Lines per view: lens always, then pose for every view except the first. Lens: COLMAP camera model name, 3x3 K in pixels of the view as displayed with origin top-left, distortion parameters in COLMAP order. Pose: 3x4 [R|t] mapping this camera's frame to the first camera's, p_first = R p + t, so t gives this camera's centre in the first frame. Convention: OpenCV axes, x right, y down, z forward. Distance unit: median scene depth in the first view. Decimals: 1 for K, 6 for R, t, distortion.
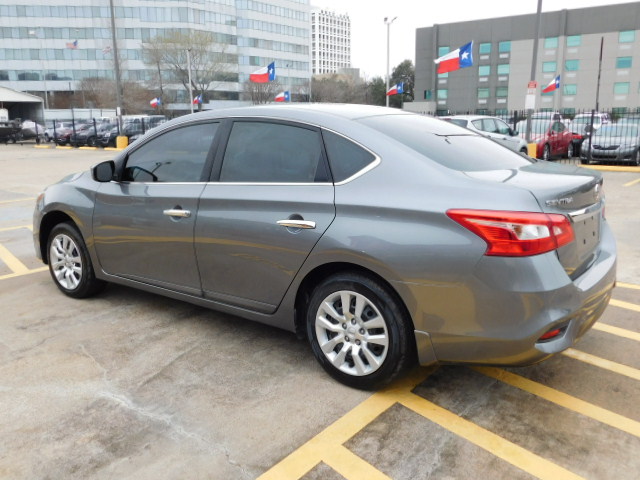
lens RADIAL K [[556.3, 0, 323.7], [0, 556.3, 239.4], [0, 0, 1]] dist [-0.022760, 0.021172]
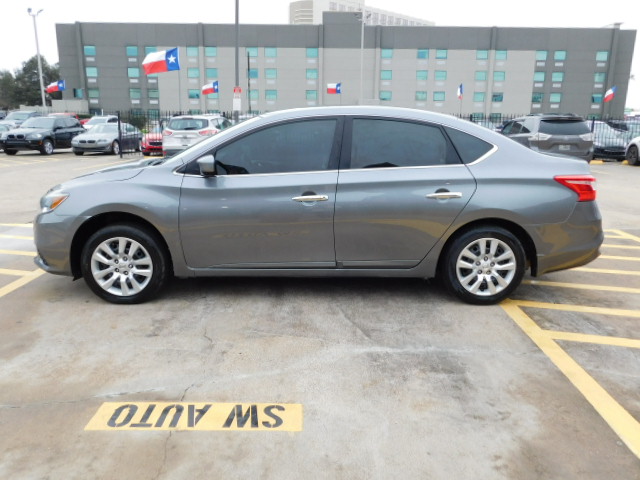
lens RADIAL K [[516.0, 0, 322.1], [0, 516.0, 238.2], [0, 0, 1]] dist [-0.015651, 0.023123]
pose [[0.798981, -0.117285, 0.589808, -0.850612], [0.109009, 0.992795, 0.049751, -0.015666], [-0.591393, 0.024545, 0.806010, 0.129330]]
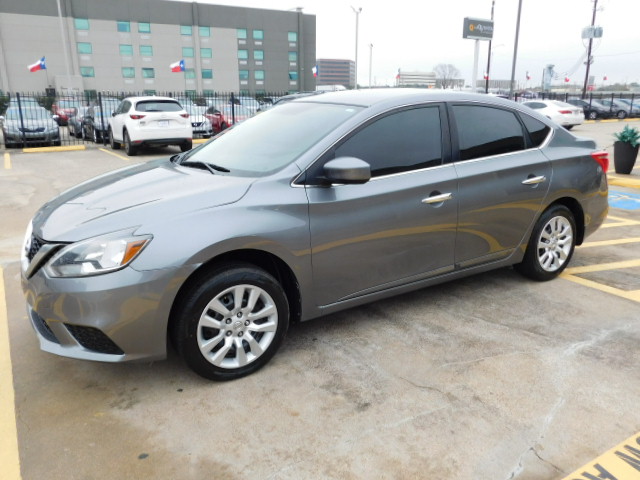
lens RADIAL K [[516.0, 0, 320.9], [0, 516.0, 239.9], [0, 0, 1]] dist [-0.015651, 0.023123]
pose [[0.361356, -0.241251, 0.900678, -1.151533], [0.198390, 0.963724, 0.178543, -0.176404], [-0.911078, 0.114168, 0.396109, 0.805986]]
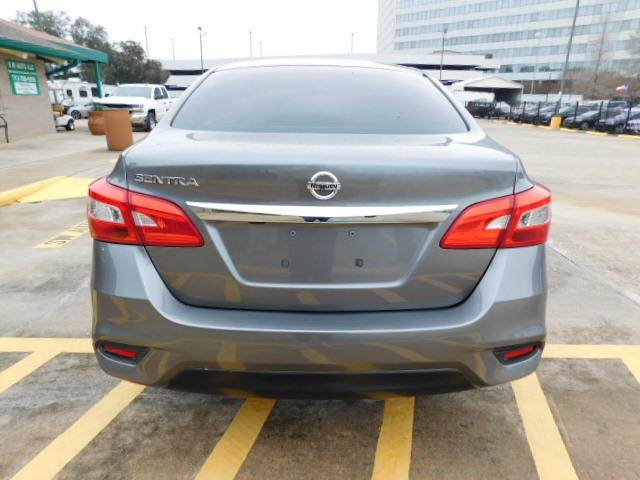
lens RADIAL K [[421.3, 0, 327.5], [0, 421.3, 239.8], [0, 0, 1]] dist [-0.059431, 0.041304]
pose [[0.609682, 0.266012, -0.746677, 0.646952], [-0.186919, 0.963688, 0.190700, -0.090407], [0.770292, 0.023302, 0.637266, 0.577020]]
